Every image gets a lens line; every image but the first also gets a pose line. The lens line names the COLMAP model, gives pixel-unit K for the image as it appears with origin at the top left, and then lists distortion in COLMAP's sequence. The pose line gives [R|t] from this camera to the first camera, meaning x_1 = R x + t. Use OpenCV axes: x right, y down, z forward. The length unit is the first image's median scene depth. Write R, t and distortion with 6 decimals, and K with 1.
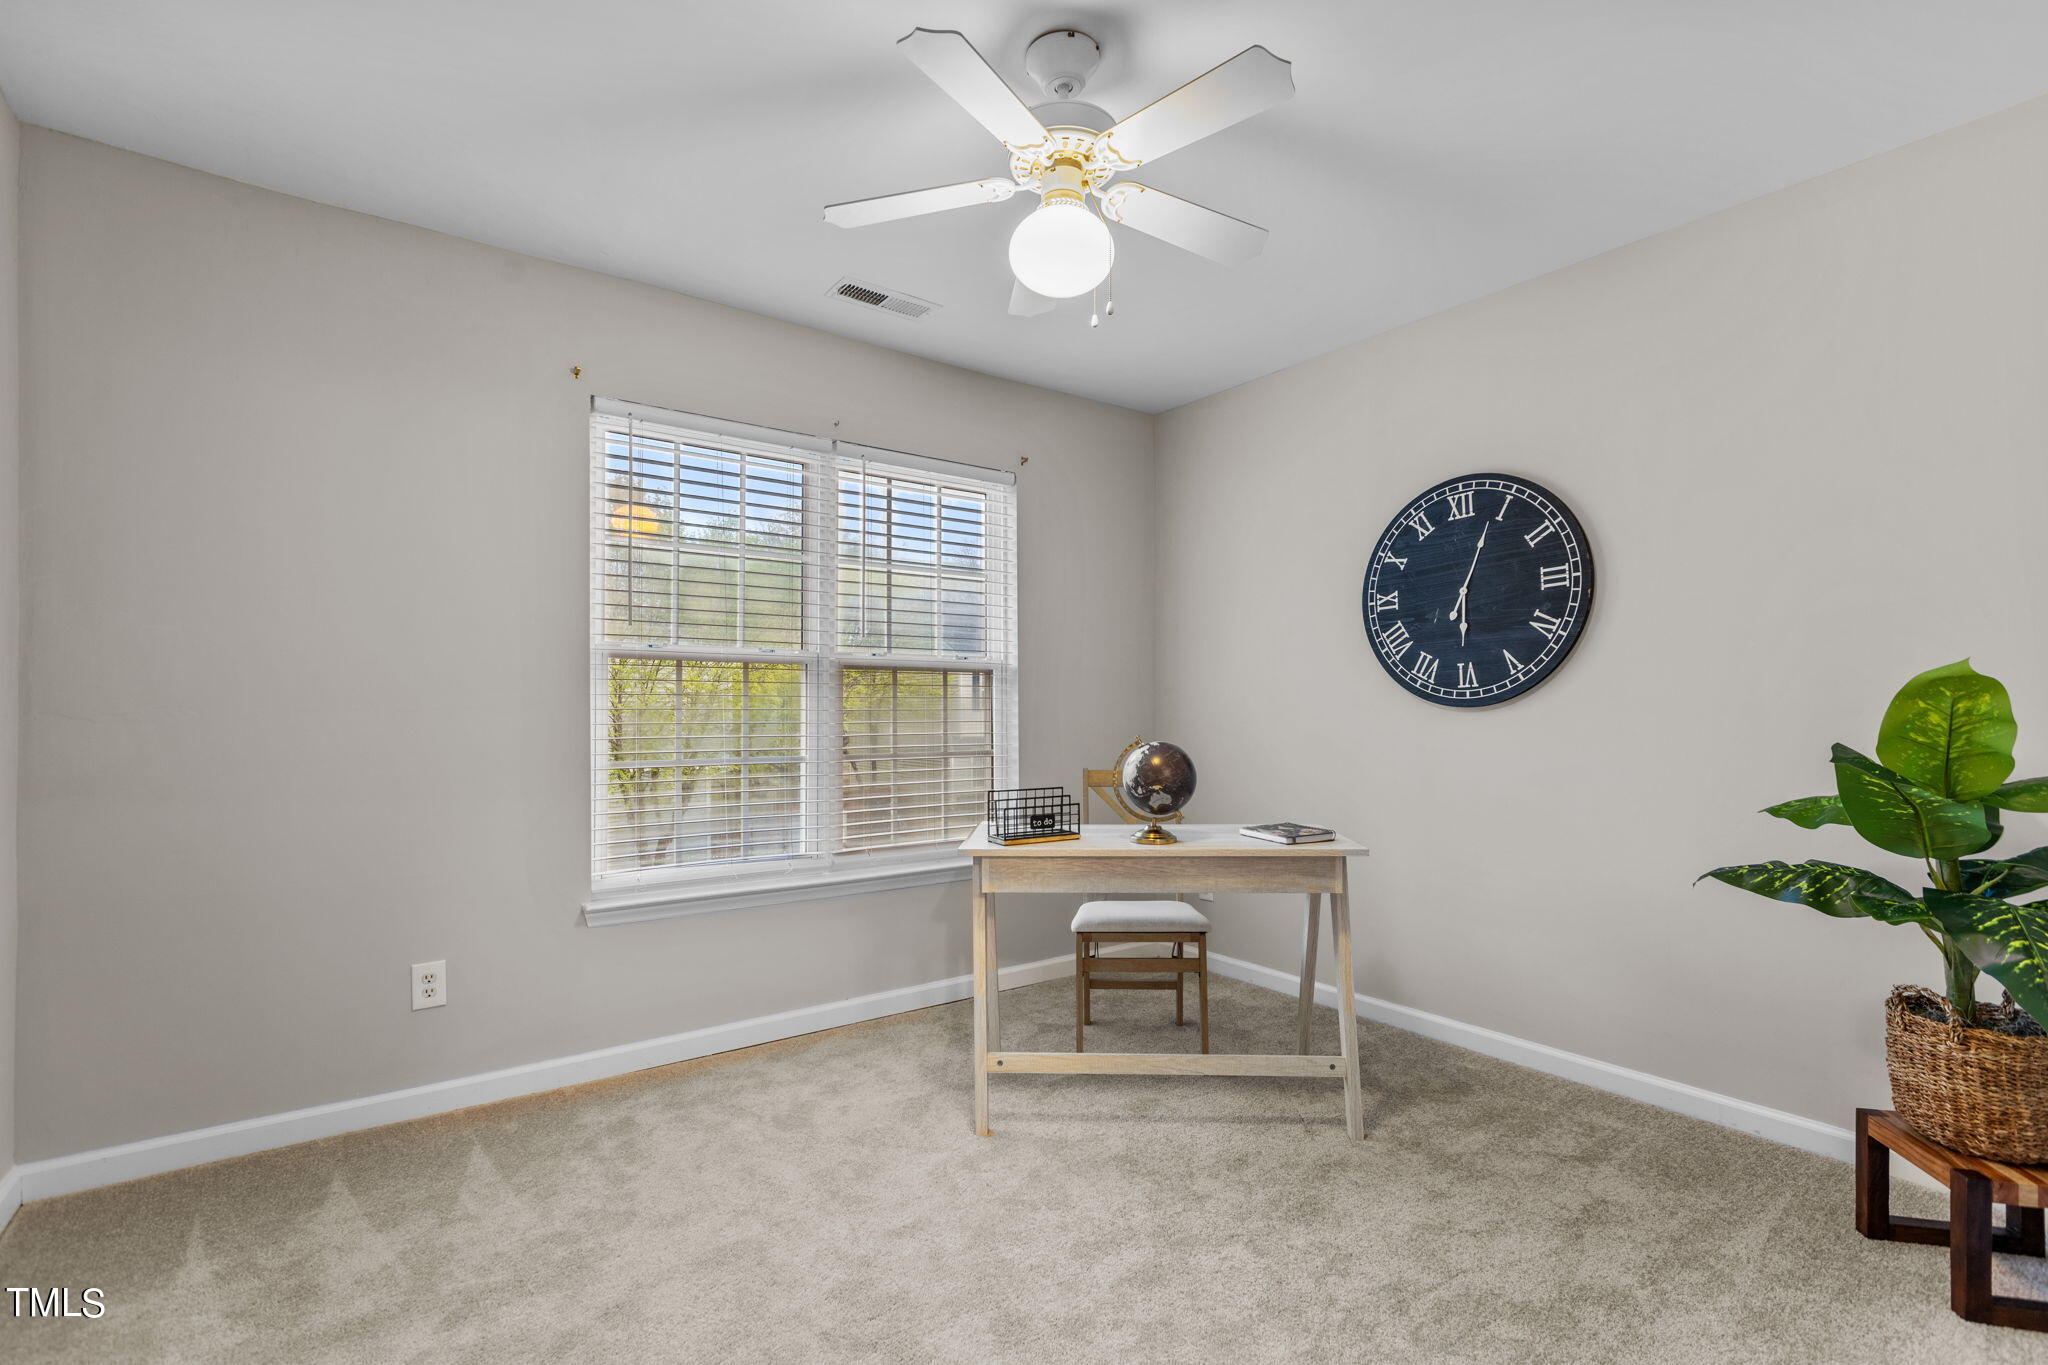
lens RADIAL K [[915.3, 0, 1025.3], [0, 915.3, 692.0], [0, 0, 1]] dist [0.003423, 0.000167]
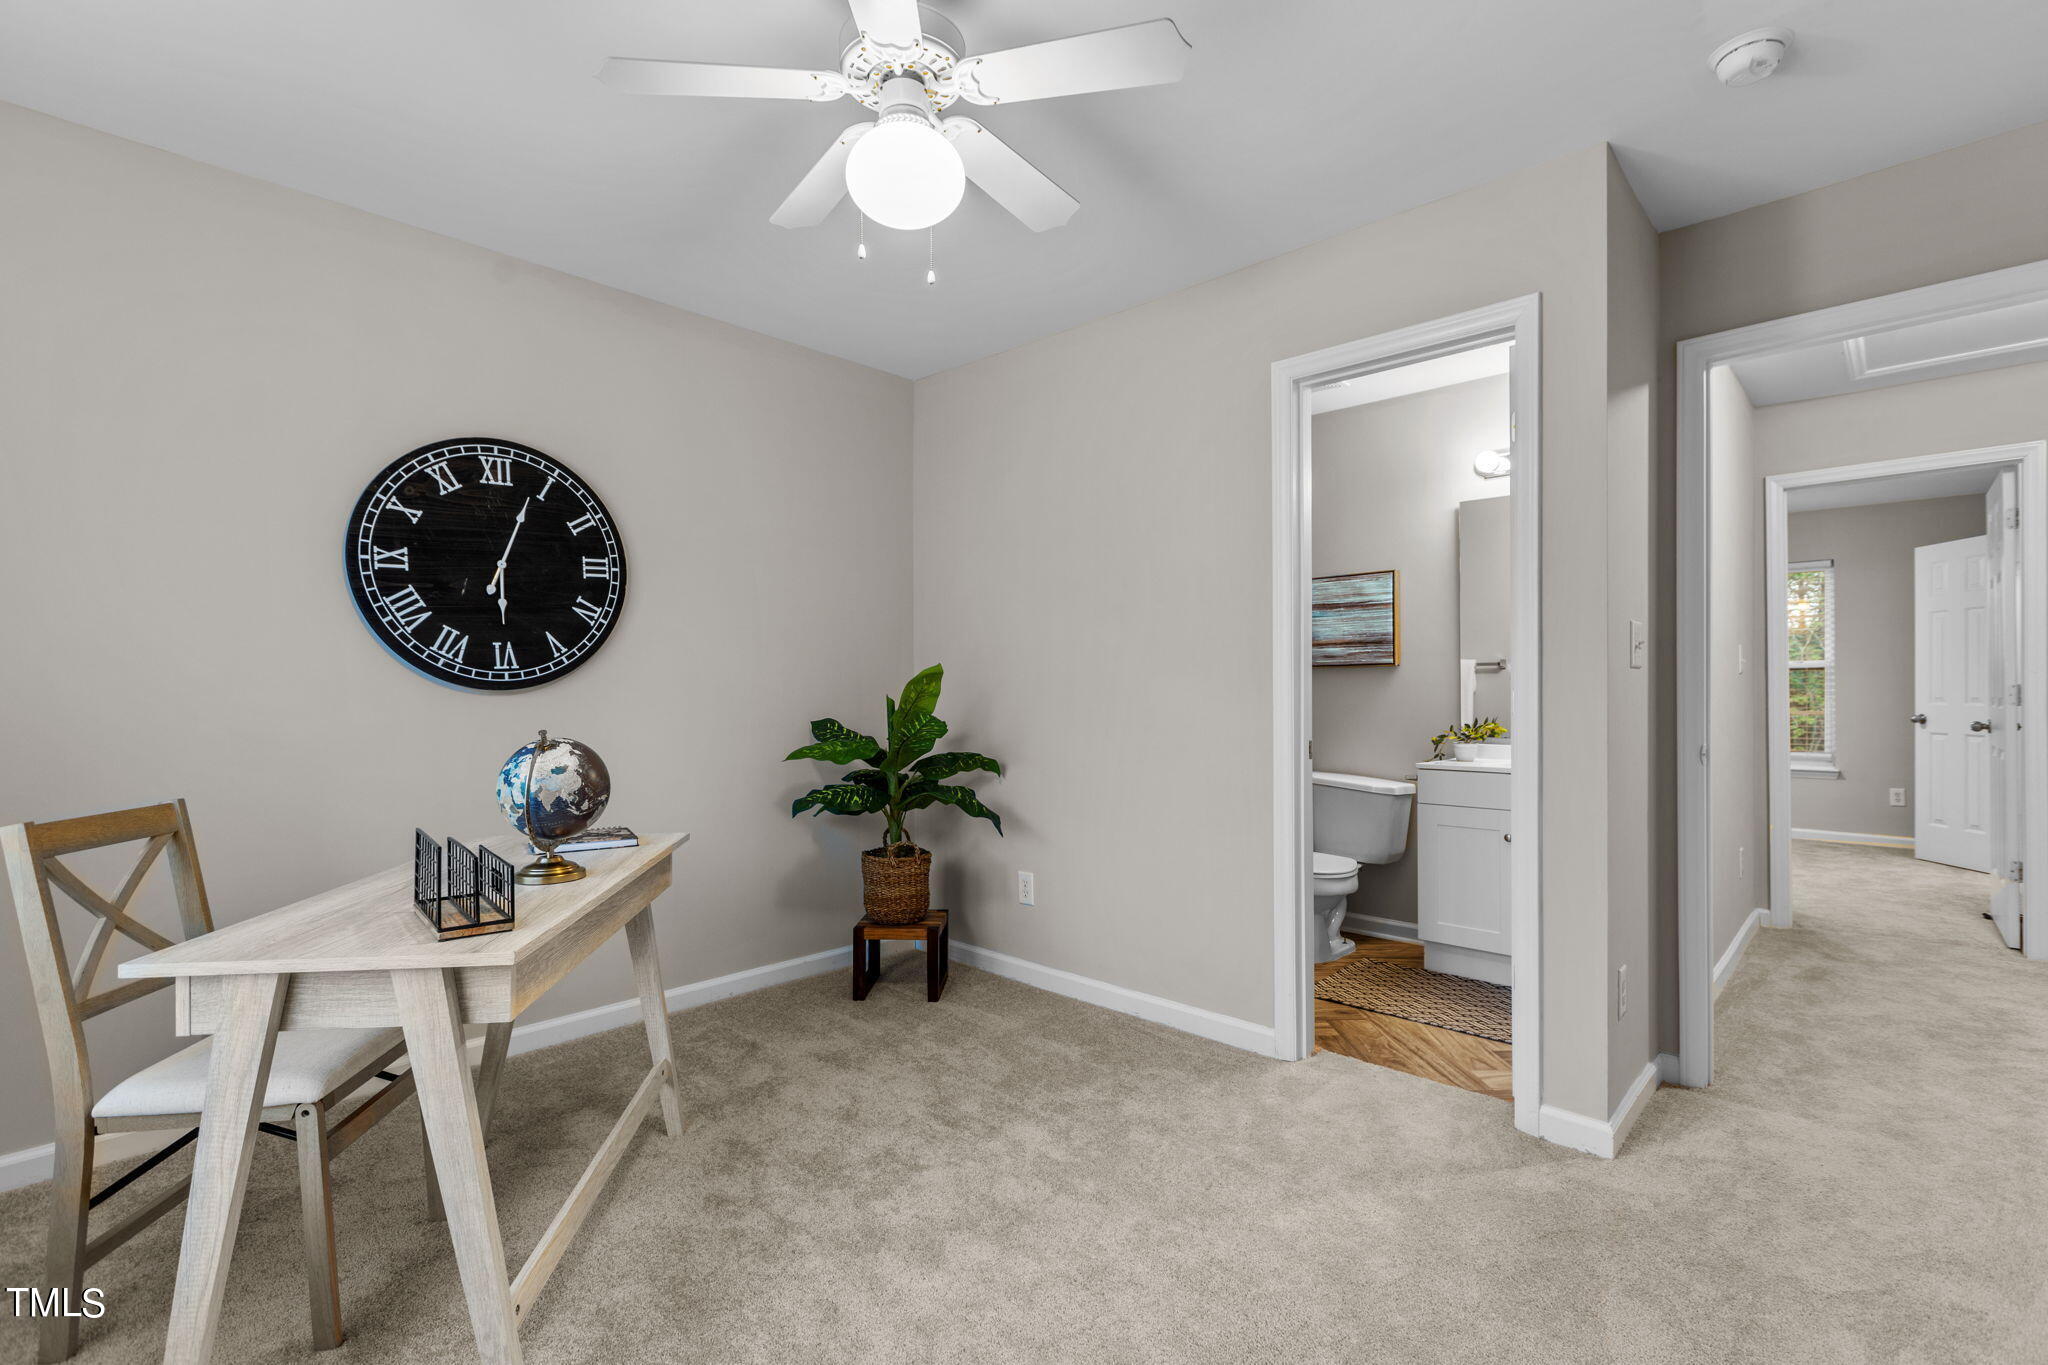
lens RADIAL K [[915.3, 0, 1026.4], [0, 915.3, 676.9], [0, 0, 1]] dist [0.003423, 0.000167]
pose [[-0.161556, 0.012567, 0.986784, -0.519696], [-0.011803, 0.999823, -0.014666, 0.010478], [-0.986793, -0.014017, -0.161379, 0.627898]]
